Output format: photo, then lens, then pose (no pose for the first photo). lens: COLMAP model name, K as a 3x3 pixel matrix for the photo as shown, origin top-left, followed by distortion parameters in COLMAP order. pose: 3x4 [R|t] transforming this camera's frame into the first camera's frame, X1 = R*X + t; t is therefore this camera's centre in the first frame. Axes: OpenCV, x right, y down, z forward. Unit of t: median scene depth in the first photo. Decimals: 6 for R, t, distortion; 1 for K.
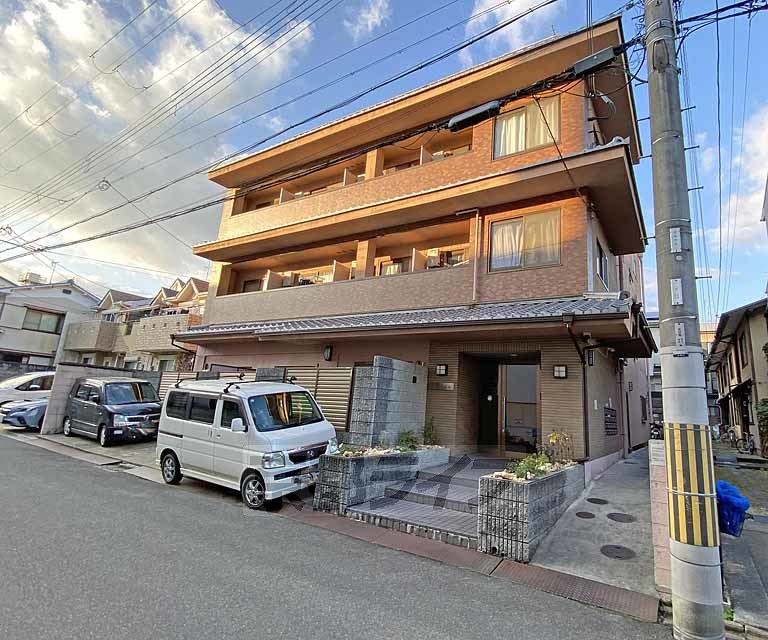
lens RADIAL K [[418.6, 0, 433.1], [0, 418.6, 318.3], [0, 0, 1]] dist [0.003859, -0.000608]
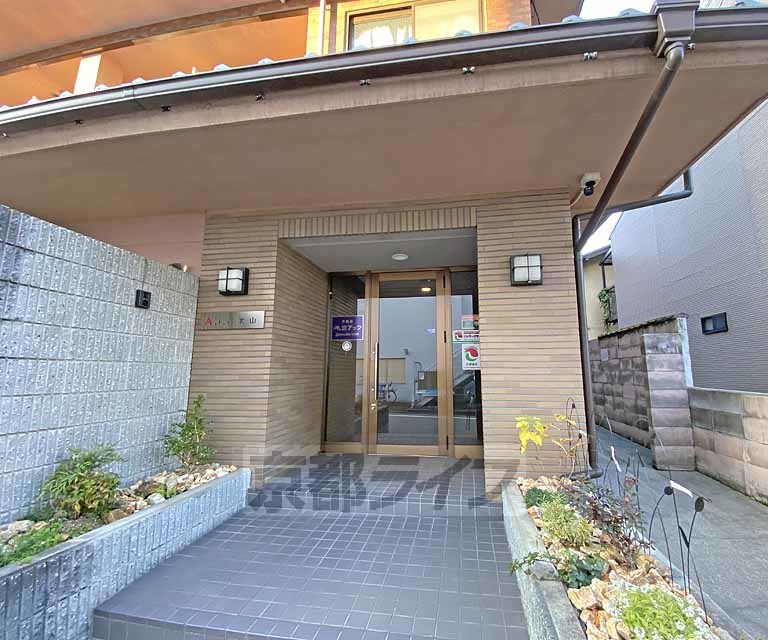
lens RADIAL K [[347.2, 0, 416.2], [0, 347.2, 320.0], [0, 0, 1]] dist [0.004268, -0.014125]
pose [[0.930275, -0.006601, 0.366804, 0.059592], [-0.022553, 0.996918, 0.075138, 0.124856], [-0.366170, -0.078171, 0.927259, 0.579034]]
